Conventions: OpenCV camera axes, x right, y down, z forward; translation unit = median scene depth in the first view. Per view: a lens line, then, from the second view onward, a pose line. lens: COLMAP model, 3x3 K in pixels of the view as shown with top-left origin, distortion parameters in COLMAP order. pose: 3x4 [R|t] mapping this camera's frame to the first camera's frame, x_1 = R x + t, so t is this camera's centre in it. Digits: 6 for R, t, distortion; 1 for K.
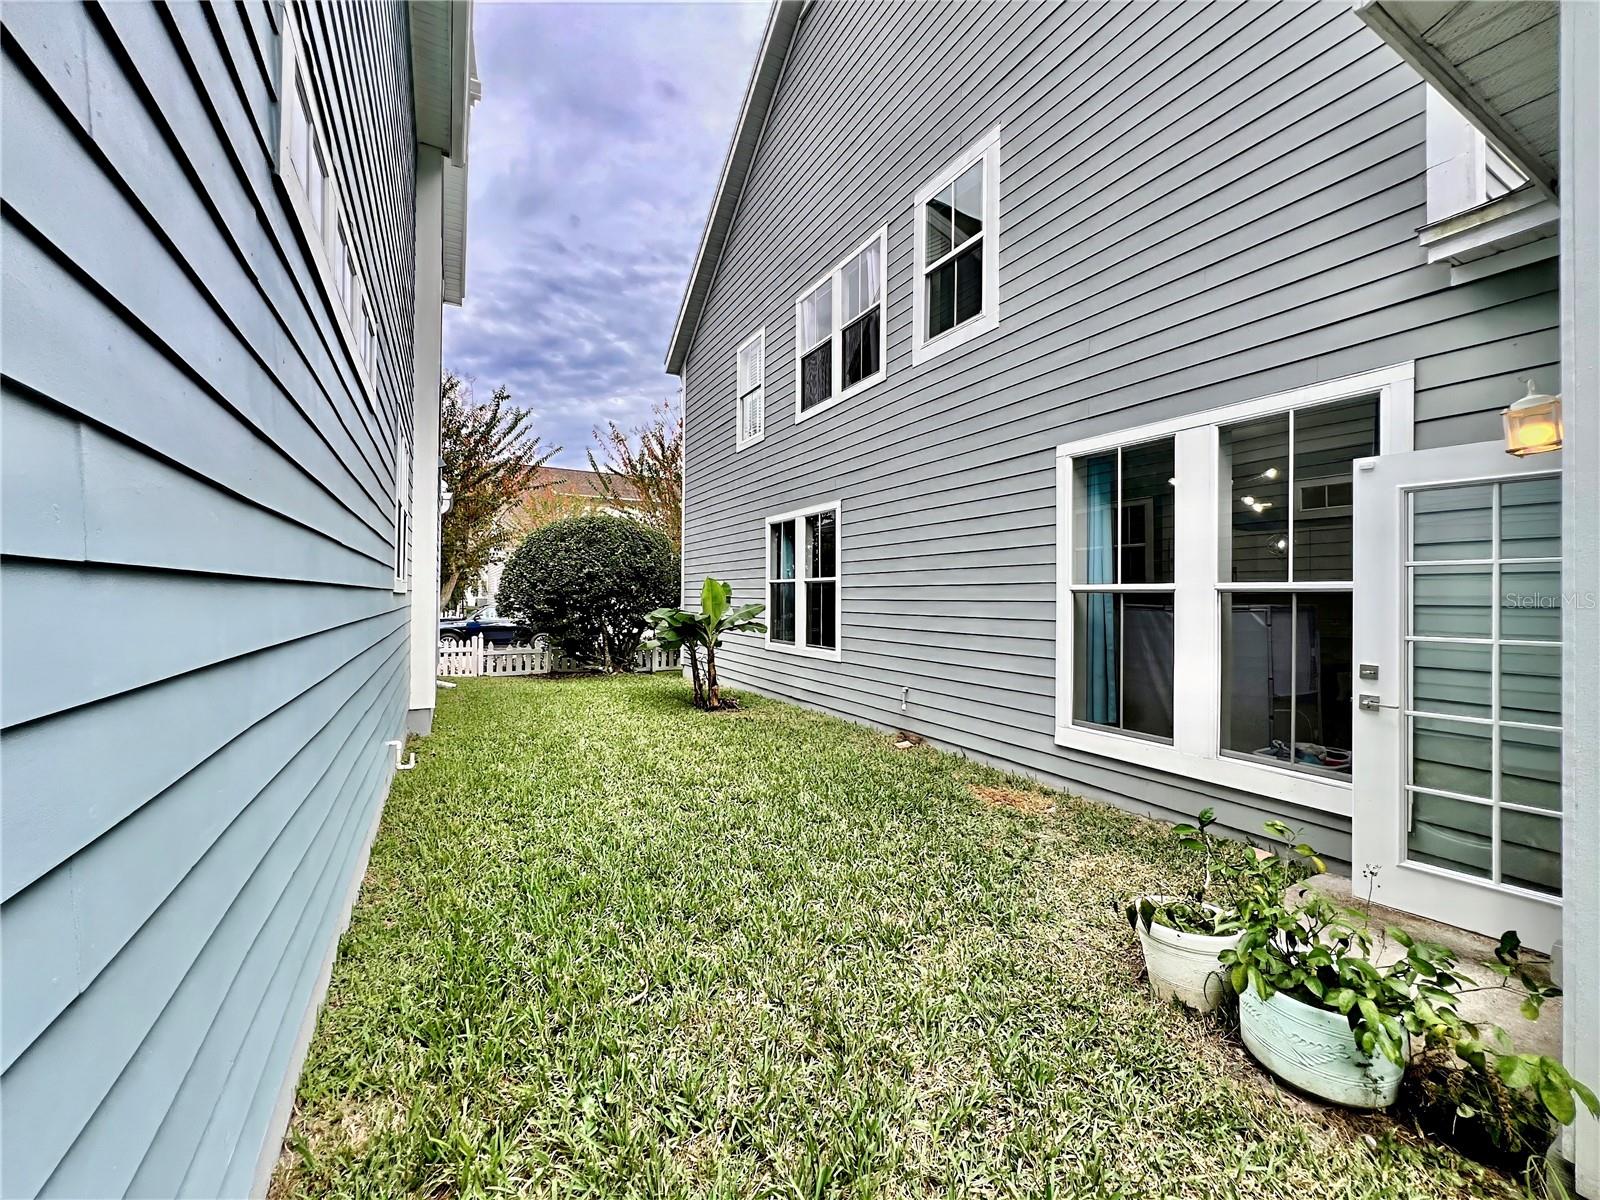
lens RADIAL K [[641.3, 0, 800.0], [0, 641.3, 600.0], [0, 0, 1]] dist [0.000383, 0.000007]
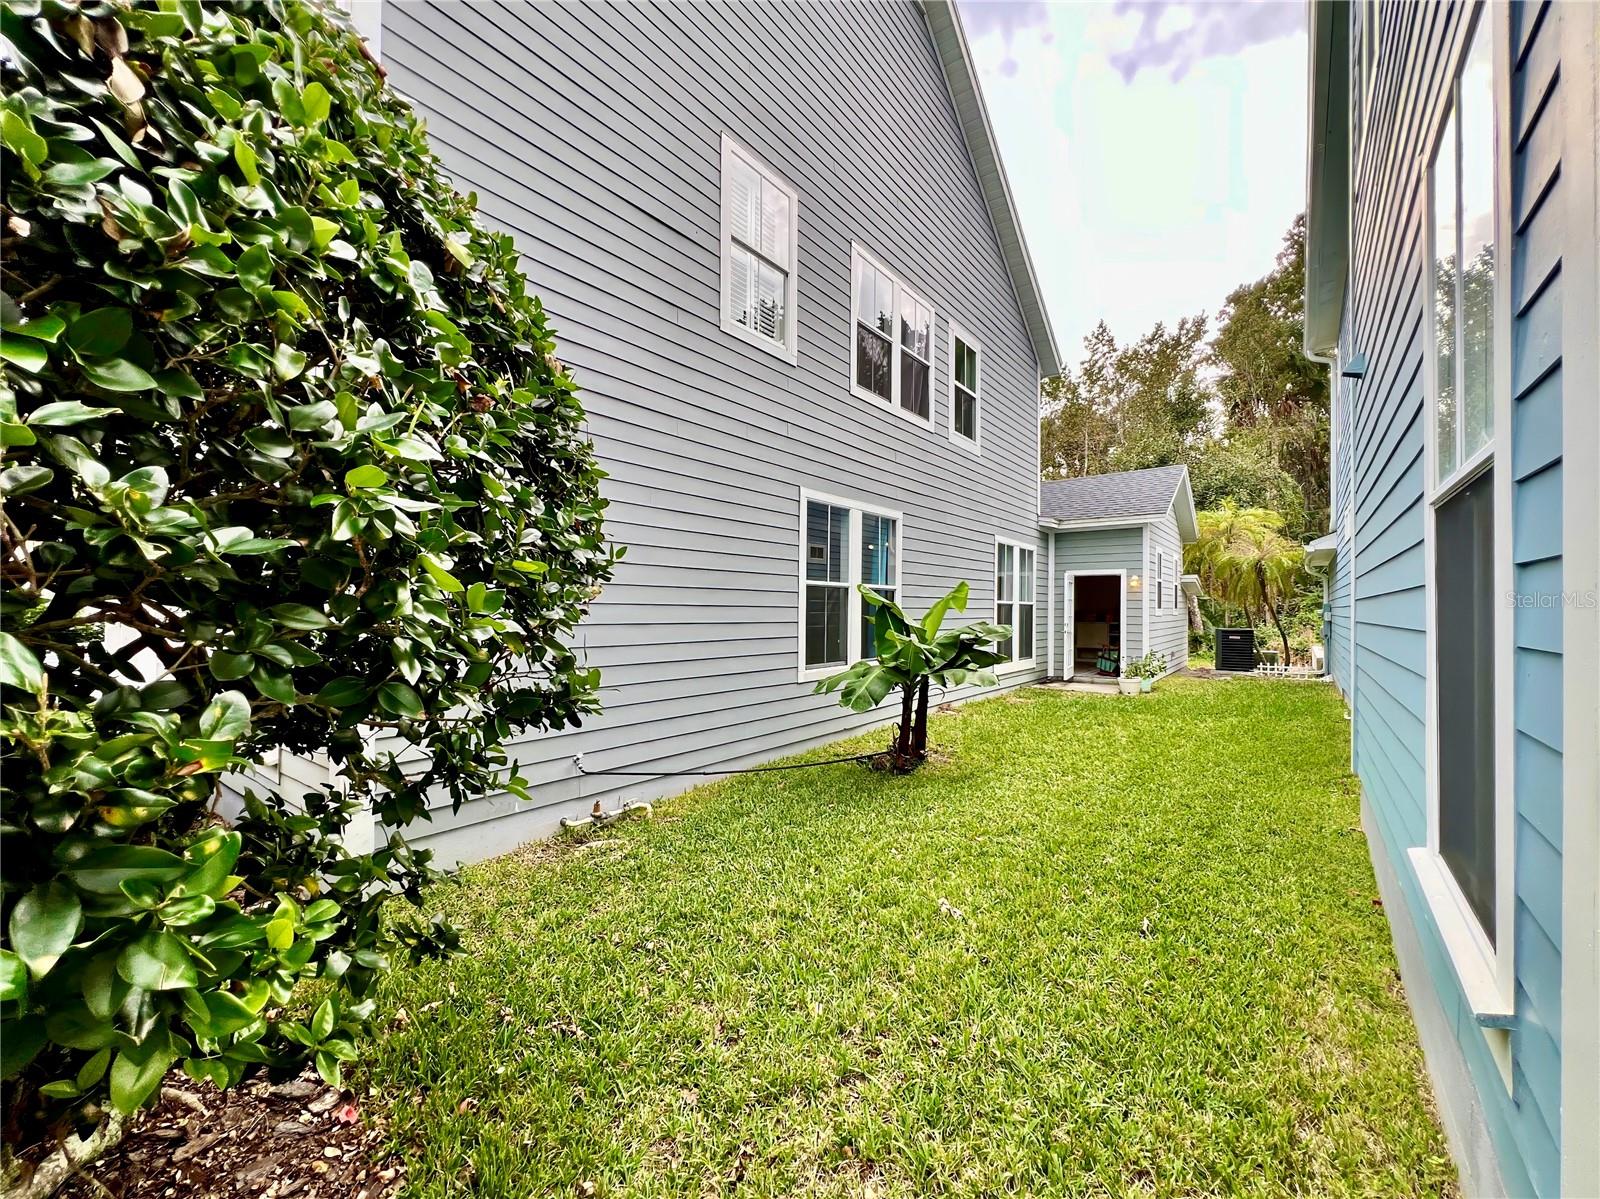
lens RADIAL K [[653.0, 0, 803.7], [0, 653.0, 590.4], [0, 0, 1]] dist [-0.003548, -0.000129]
pose [[-0.409740, 0.001425, 0.912201, -0.813062], [-0.014538, 0.999862, -0.008092, -0.018219], [-0.912086, -0.016578, -0.409663, 1.534816]]
